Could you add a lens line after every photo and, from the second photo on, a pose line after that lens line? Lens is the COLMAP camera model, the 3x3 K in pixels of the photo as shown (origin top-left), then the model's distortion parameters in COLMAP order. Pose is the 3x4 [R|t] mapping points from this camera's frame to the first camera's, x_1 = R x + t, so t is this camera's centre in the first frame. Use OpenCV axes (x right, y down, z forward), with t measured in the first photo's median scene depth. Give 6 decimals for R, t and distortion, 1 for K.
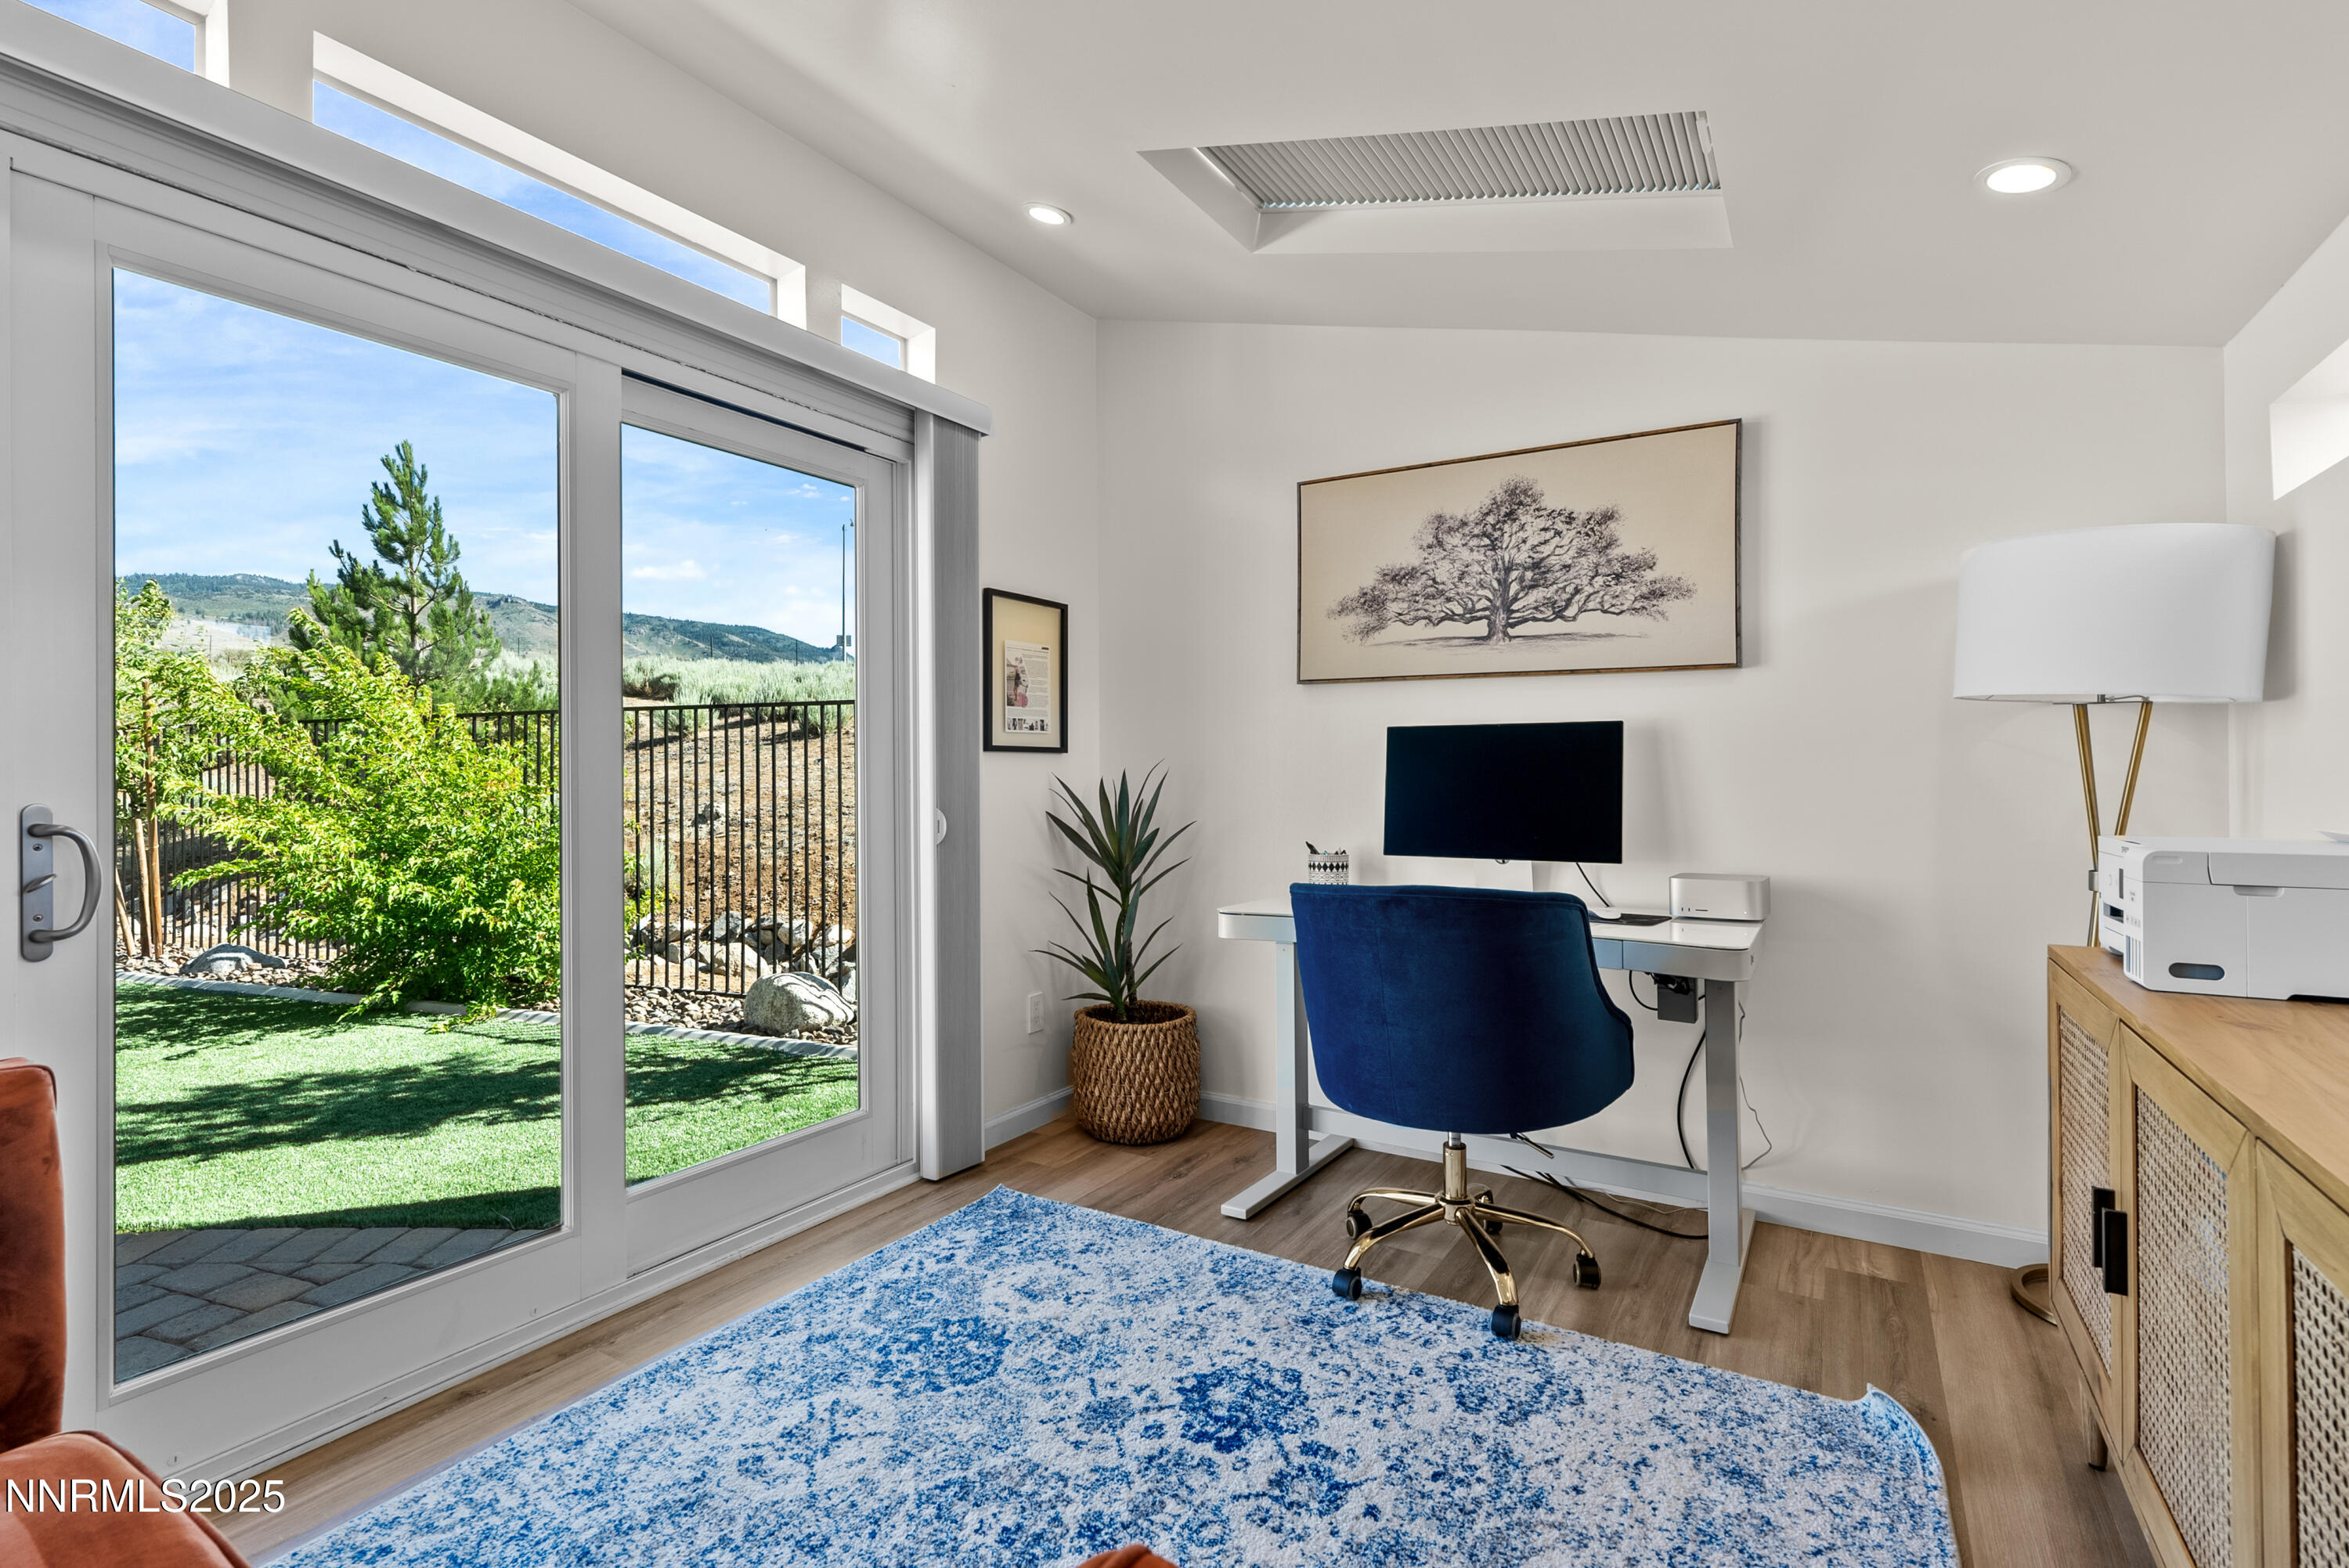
lens RADIAL K [[1068.0, 0, 1169.7], [0, 1068.0, 772.2], [0, 0, 1]] dist [-0.015219, 0.000374]
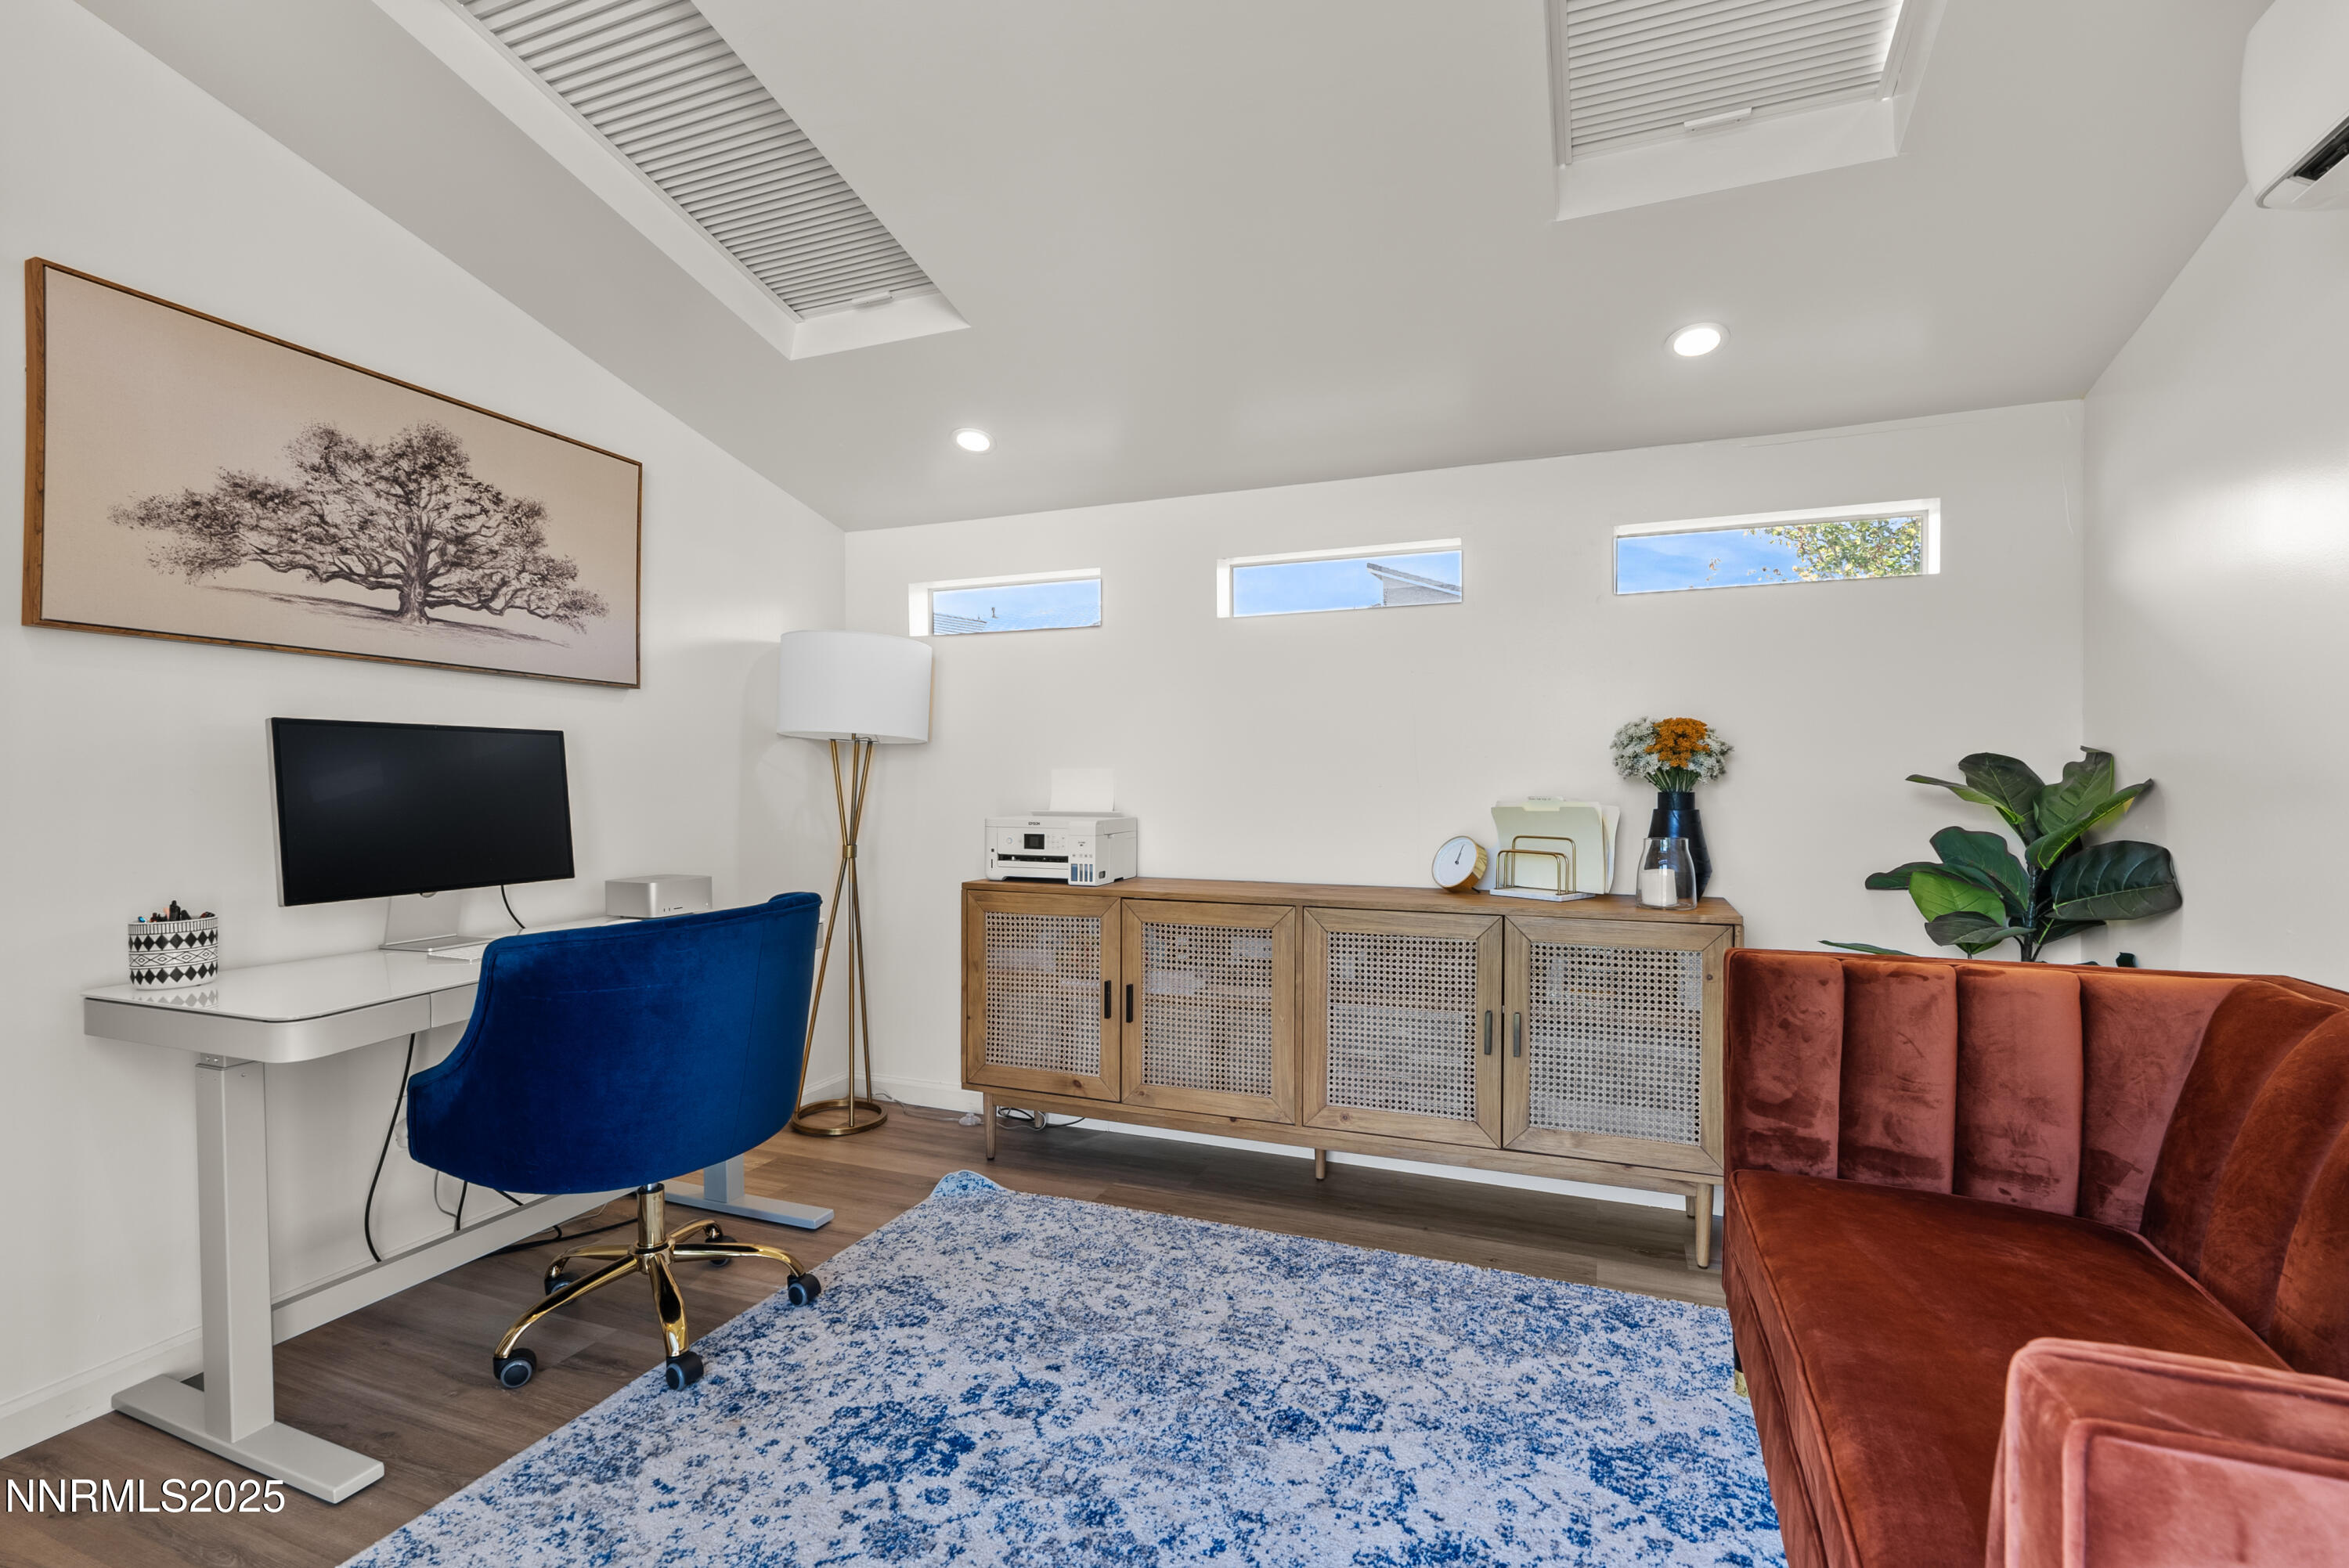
lens RADIAL K [[1068.0, 0, 1169.1], [0, 1068.0, 794.9], [0, 0, 1]] dist [-0.015219, 0.000374]
pose [[-0.172478, -0.011894, 0.984941, -0.605669], [-0.000146, 0.999927, 0.012049, -0.001619], [-0.985013, 0.001935, -0.172468, 0.608101]]
